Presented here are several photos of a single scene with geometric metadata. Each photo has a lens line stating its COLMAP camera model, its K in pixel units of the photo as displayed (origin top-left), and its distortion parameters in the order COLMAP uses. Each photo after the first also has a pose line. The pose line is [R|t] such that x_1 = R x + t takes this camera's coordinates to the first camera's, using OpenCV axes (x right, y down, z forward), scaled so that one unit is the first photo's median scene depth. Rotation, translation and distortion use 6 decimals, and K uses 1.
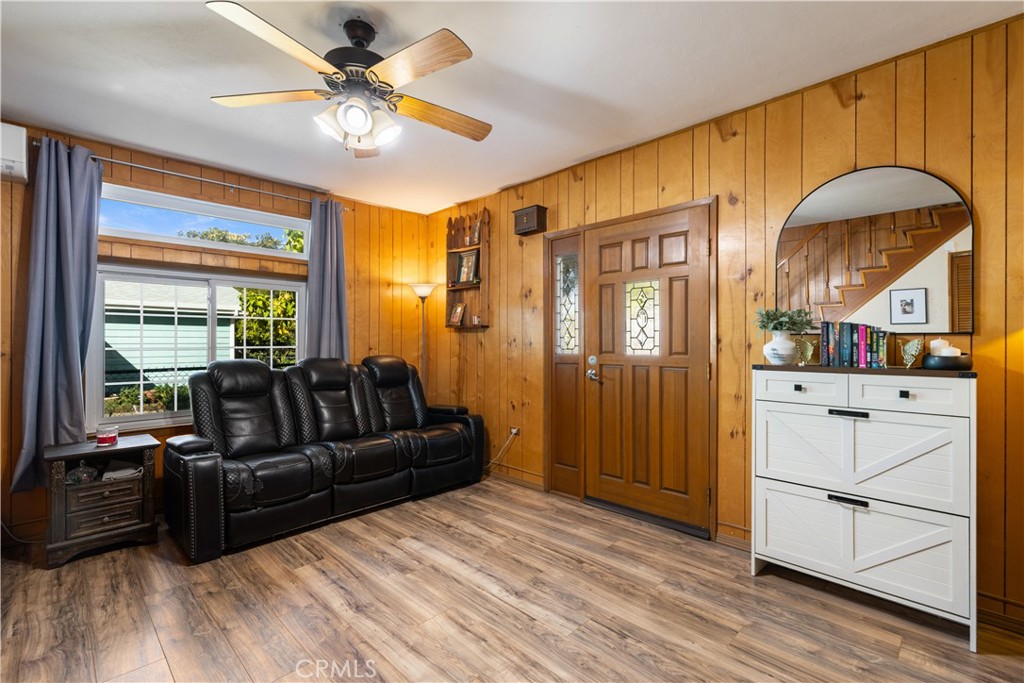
lens RADIAL K [[450.8, 0, 507.0], [0, 450.8, 340.0], [0, 0, 1]] dist [0.000620, 0.000410]
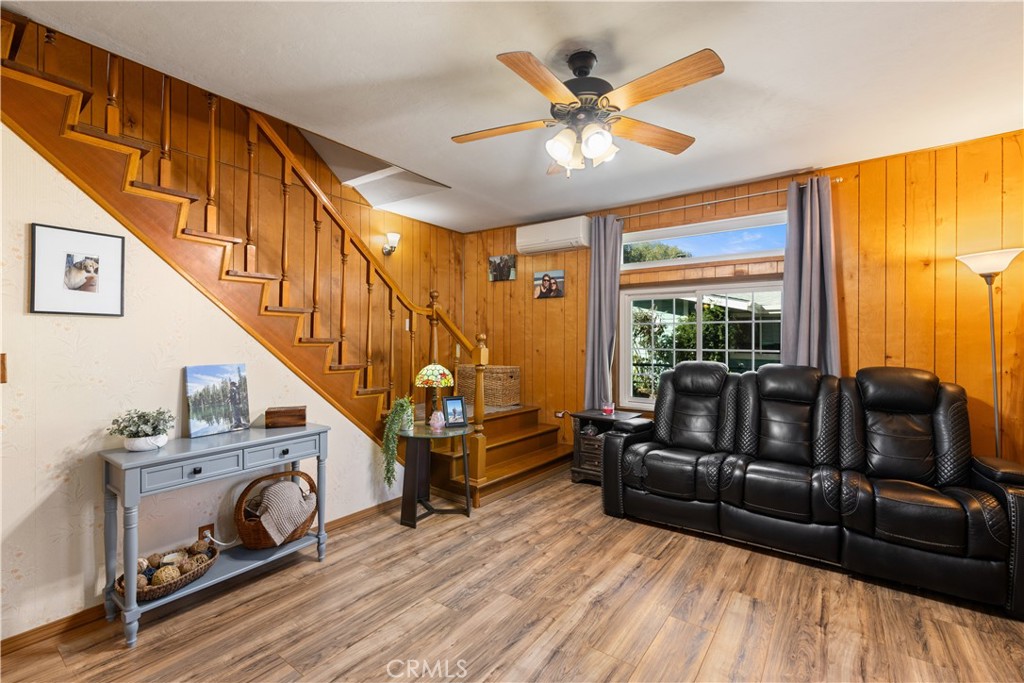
lens RADIAL K [[442.9, 0, 520.2], [0, 442.9, 337.4], [0, 0, 1]] dist [-0.000419, -0.000663]
pose [[0.162911, -0.001569, -0.986640, 0.468214], [-0.002289, 0.999995, -0.001968, -0.014756], [0.986638, 0.002579, 0.162907, 0.462071]]
